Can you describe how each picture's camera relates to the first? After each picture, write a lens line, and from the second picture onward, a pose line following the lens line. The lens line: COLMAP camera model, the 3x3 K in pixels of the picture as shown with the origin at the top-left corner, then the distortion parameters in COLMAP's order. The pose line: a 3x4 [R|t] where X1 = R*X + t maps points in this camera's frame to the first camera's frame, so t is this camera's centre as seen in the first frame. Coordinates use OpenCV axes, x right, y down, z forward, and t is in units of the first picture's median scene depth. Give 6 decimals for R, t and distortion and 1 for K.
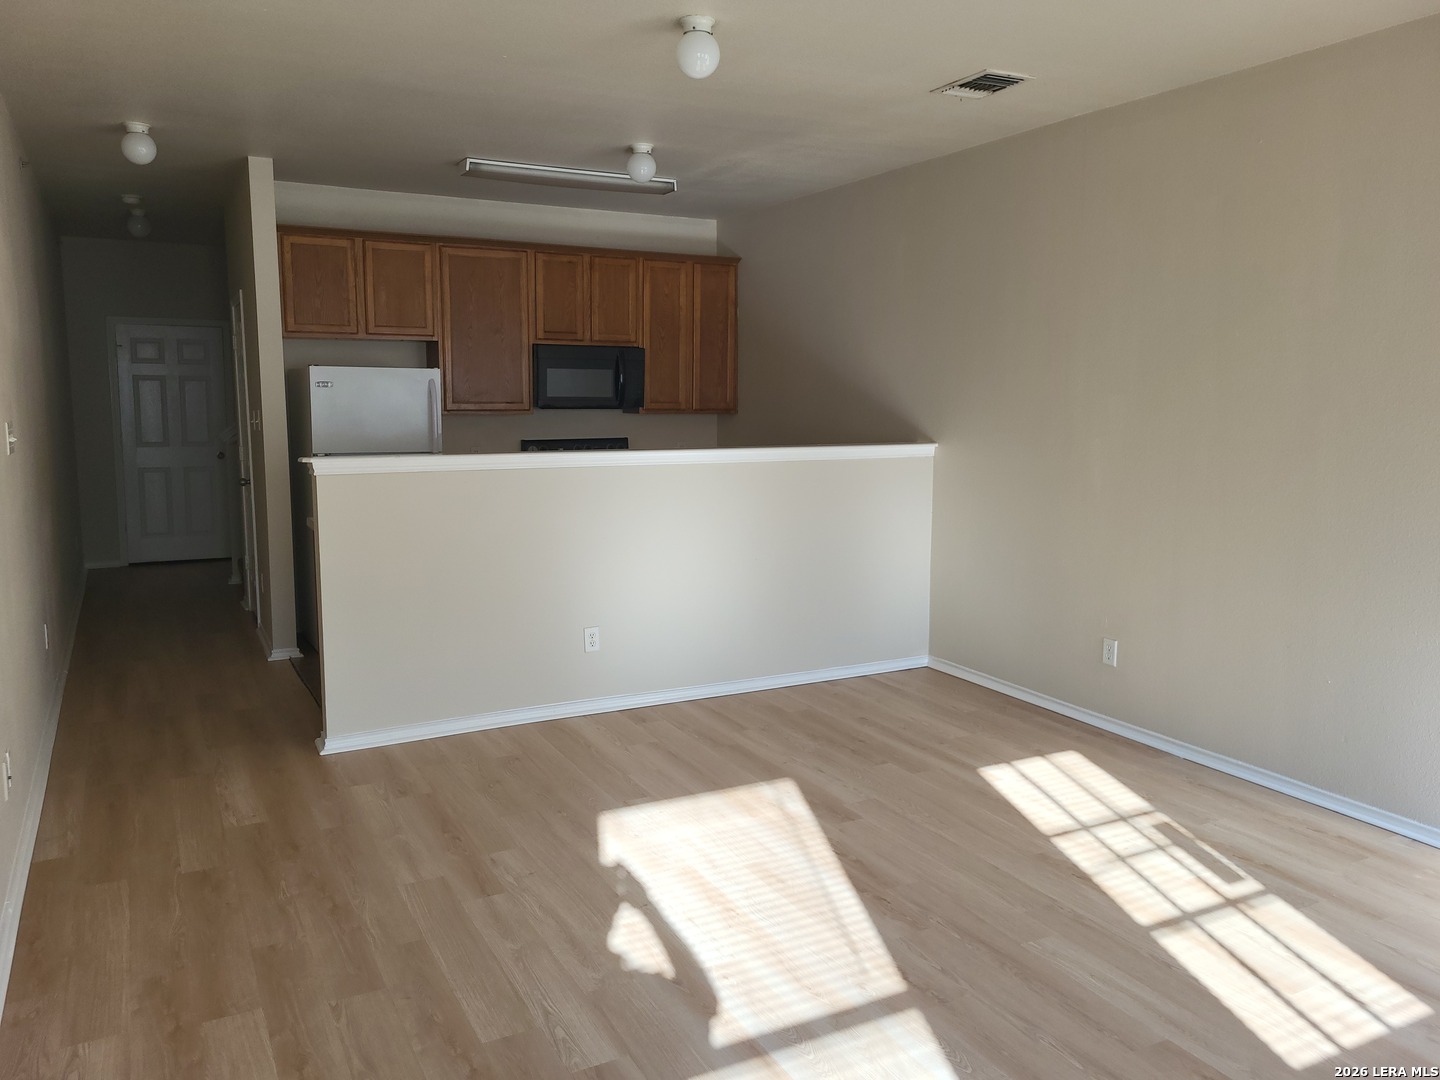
lens RADIAL K [[1106.8, 0, 720.0], [0, 1106.8, 540.0], [0, 0, 1]] dist [0.022553, -0.010118]
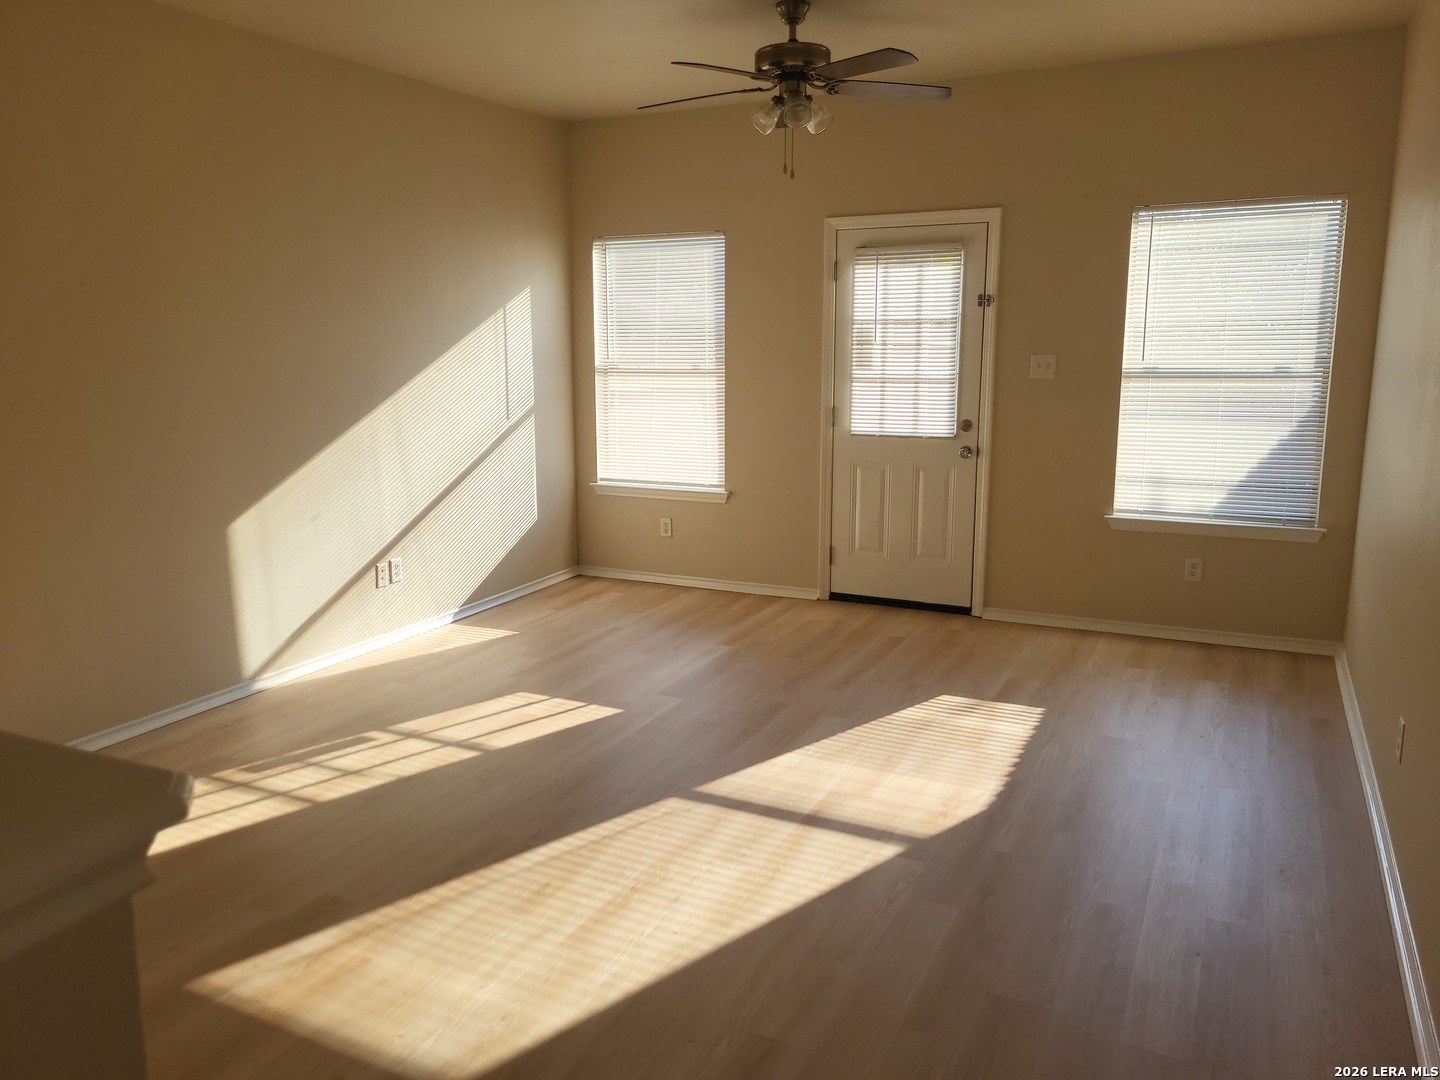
lens RADIAL K [[1106.8, 0, 720.0], [0, 1106.8, 540.0], [0, 0, 1]] dist [0.022553, -0.010118]
pose [[-0.590183, -0.150833, 0.793053, -0.730345], [0.116147, 0.956303, 0.268318, -0.191086], [-0.798870, 0.250468, -0.546875, 1.377692]]
